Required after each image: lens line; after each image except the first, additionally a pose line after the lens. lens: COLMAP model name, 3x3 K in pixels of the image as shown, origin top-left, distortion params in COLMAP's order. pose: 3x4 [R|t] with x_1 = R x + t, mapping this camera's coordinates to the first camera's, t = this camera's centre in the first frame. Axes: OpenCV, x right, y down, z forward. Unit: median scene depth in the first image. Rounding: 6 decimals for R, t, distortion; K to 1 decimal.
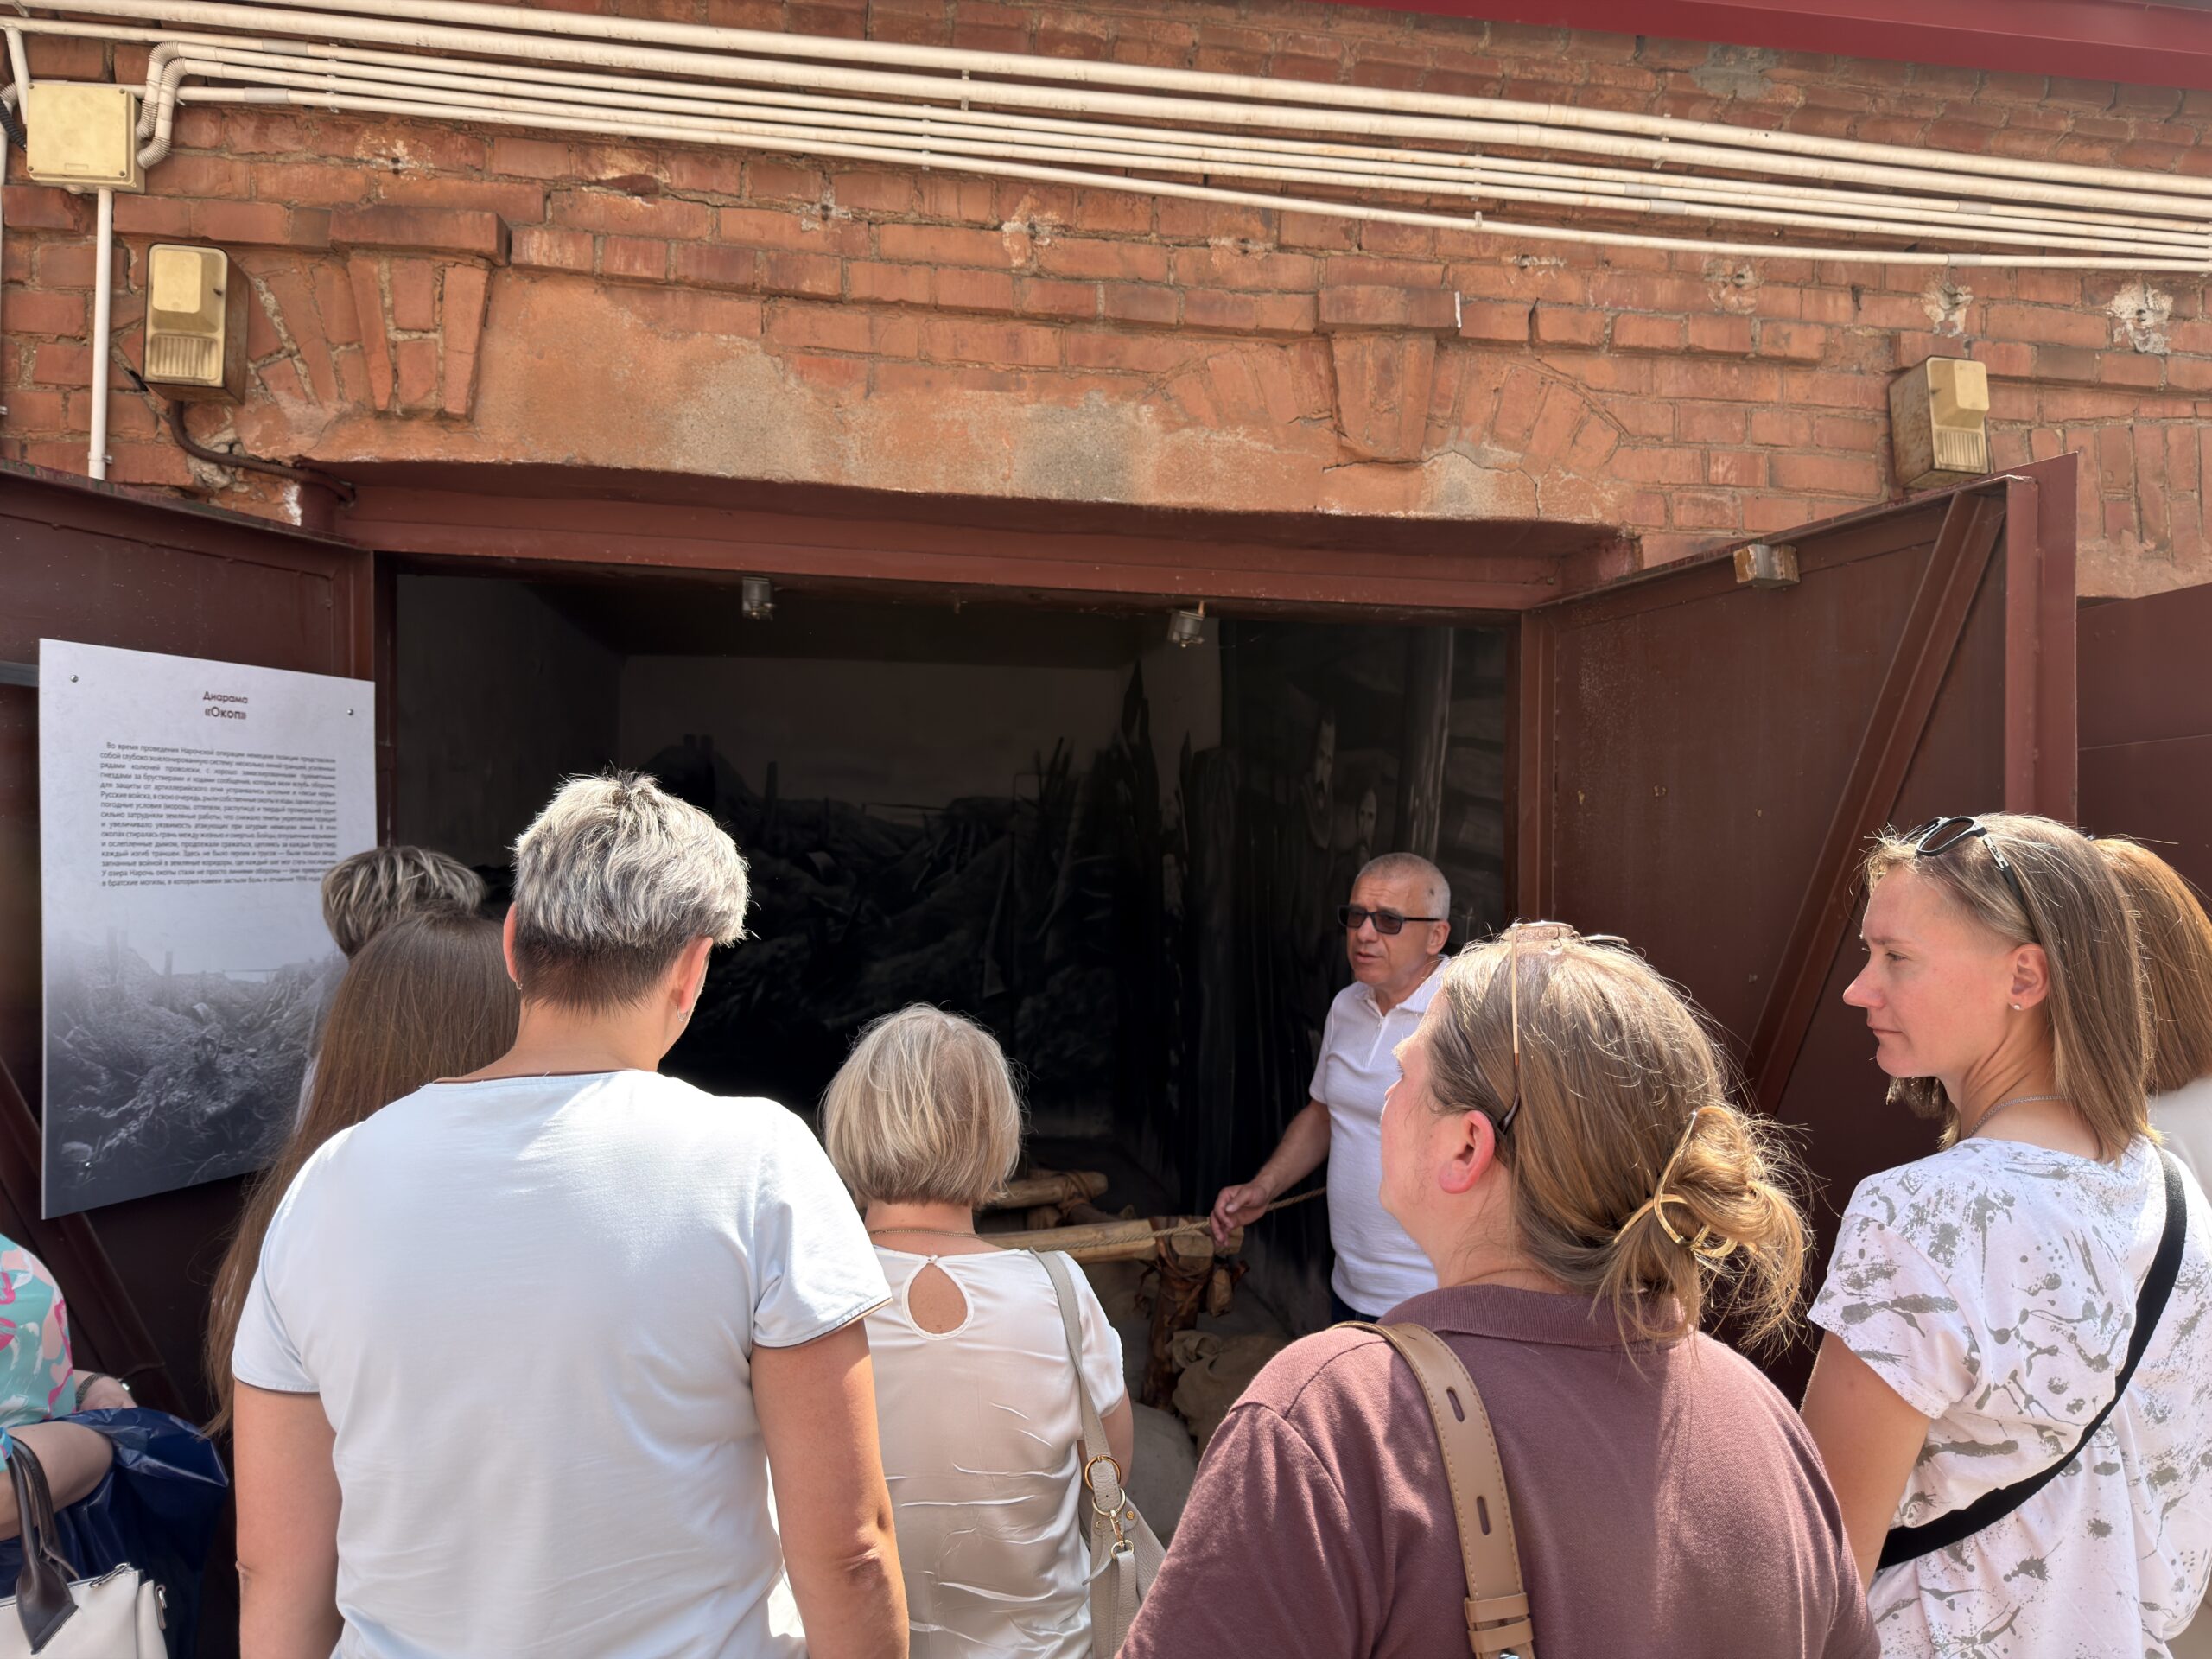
lens RADIAL K [[1599.4, 0, 1112.5], [0, 1599.4, 829.0], [0, 0, 1]] dist [0.160485, -0.317259]
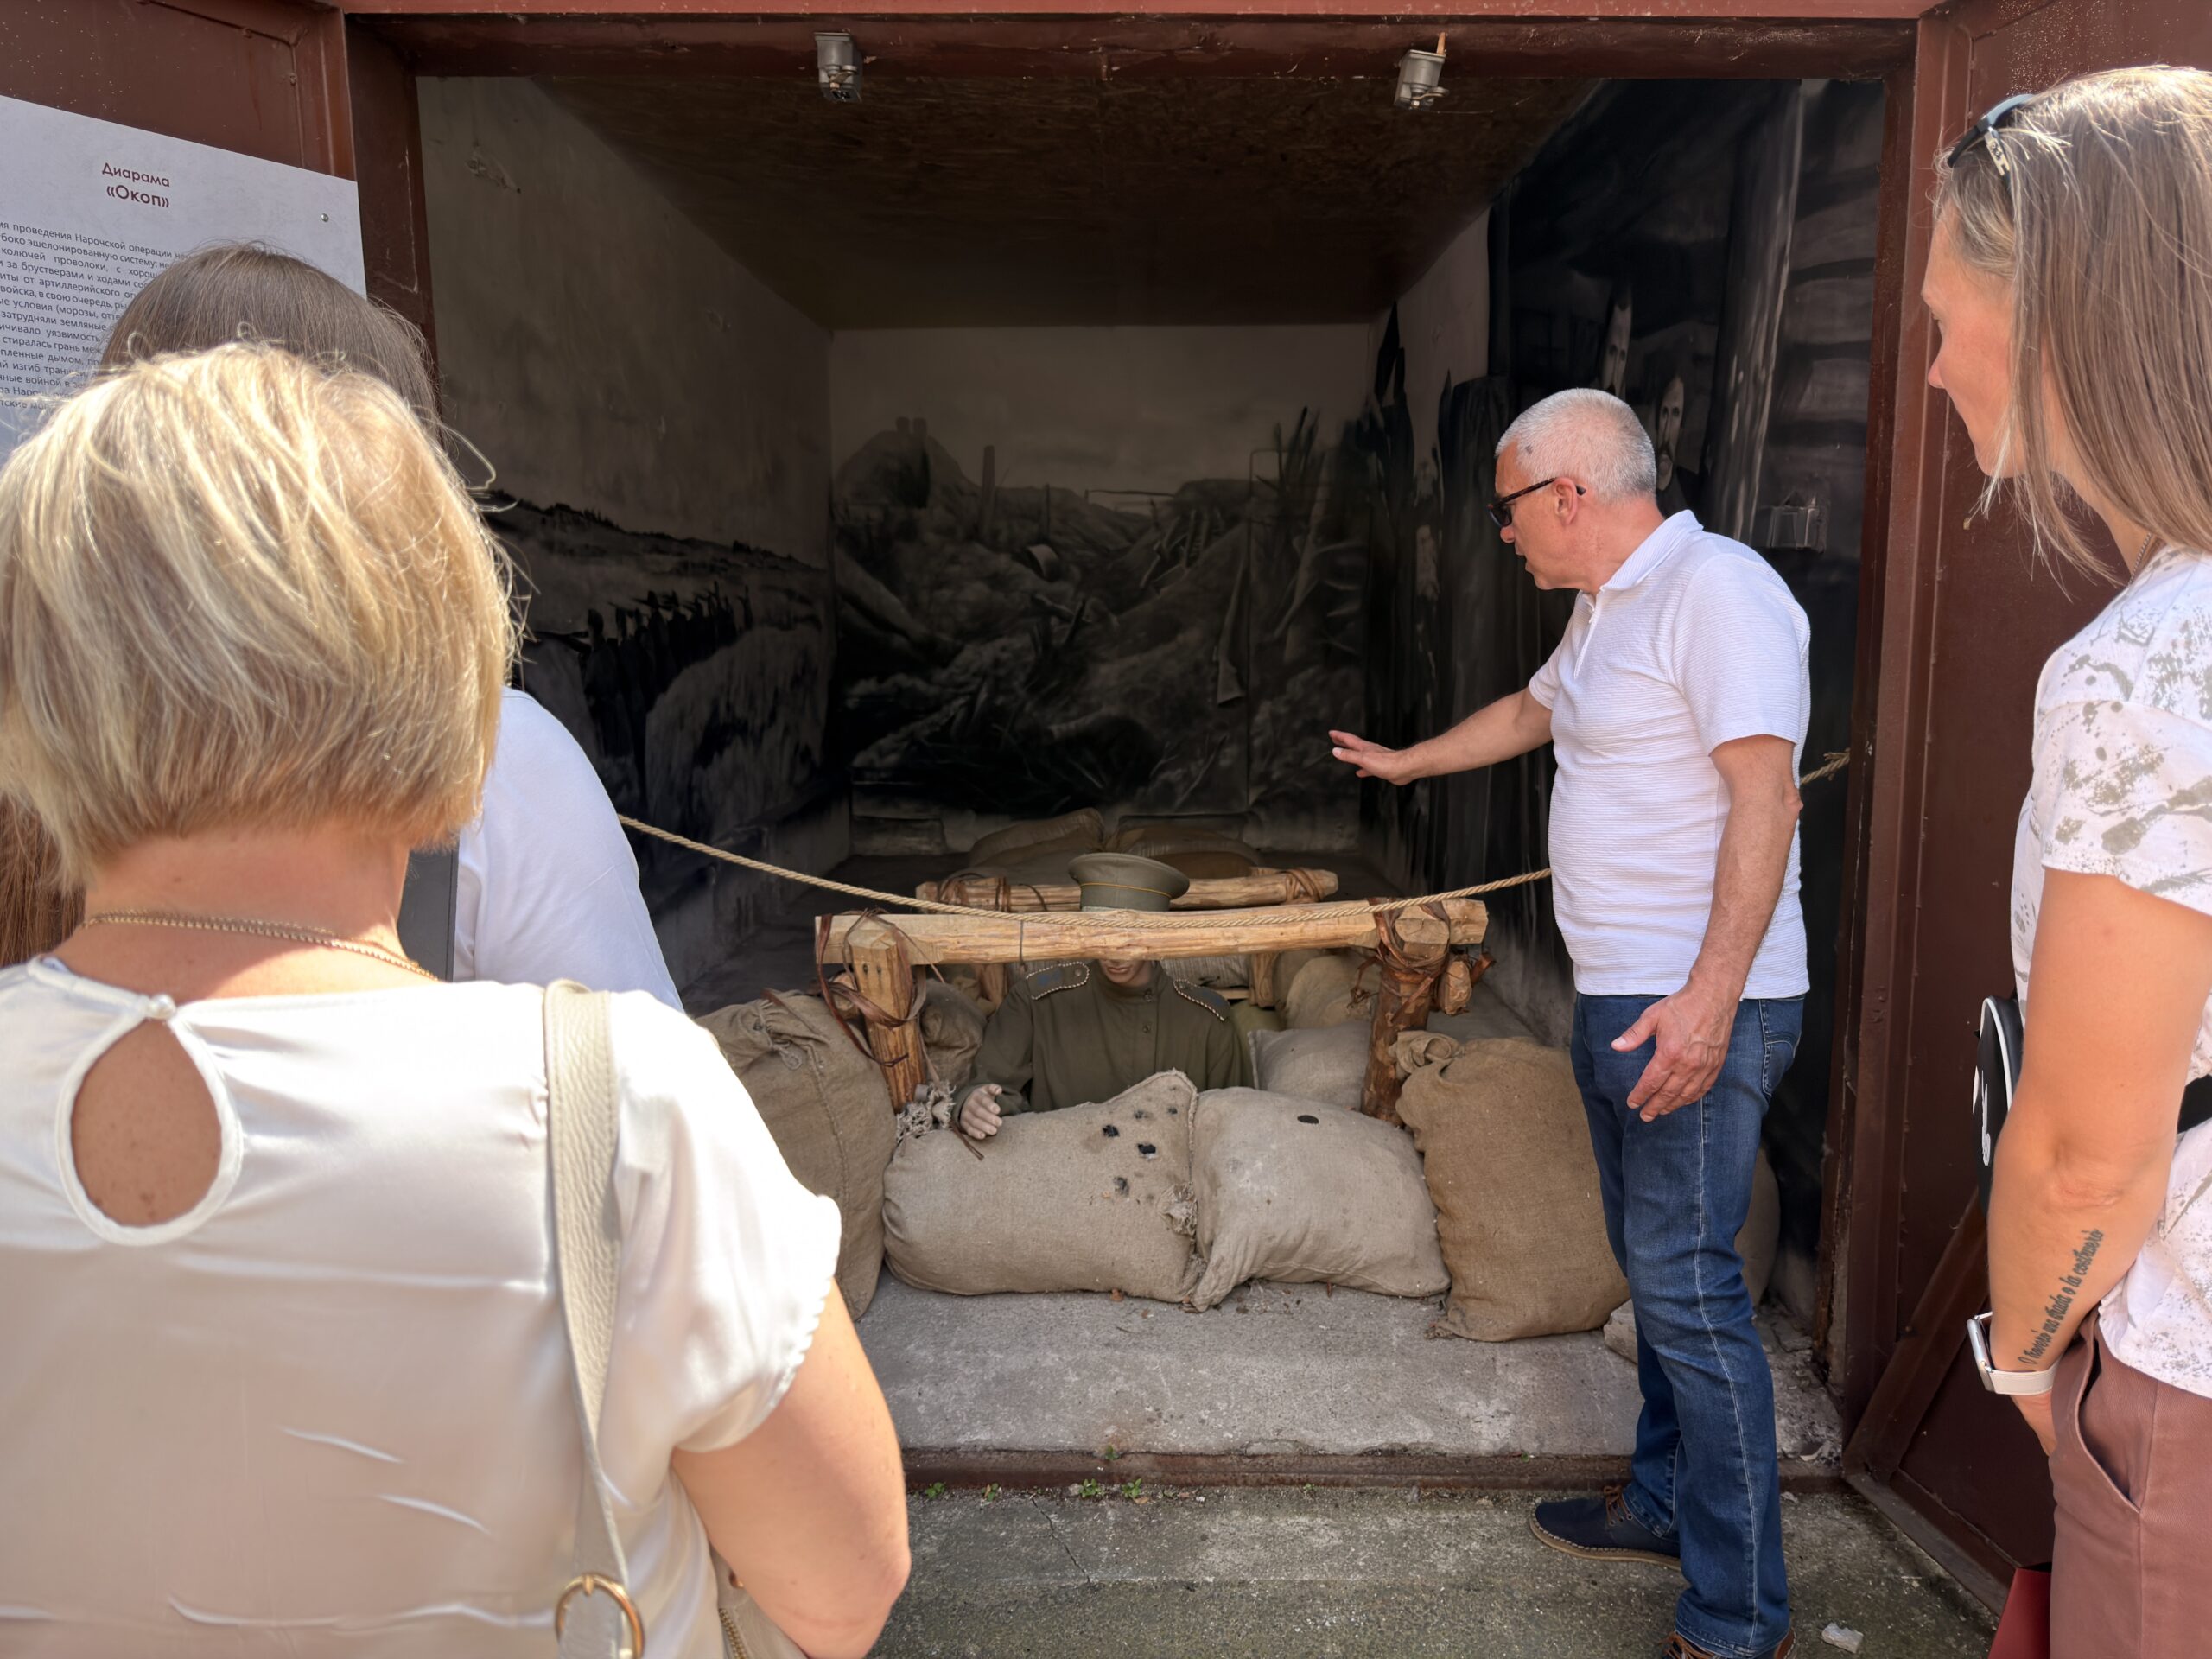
lens RADIAL K [[1599.4, 0, 1112.5], [0, 1599.4, 829.0], [0, 0, 1]] dist [0.160485, -0.317259]
pose [[0.986437, 0.008532, -0.163921, 0.020973], [0.017378, 0.987607, 0.155983, 0.057544], [0.163221, -0.156716, 0.974063, 0.141325]]
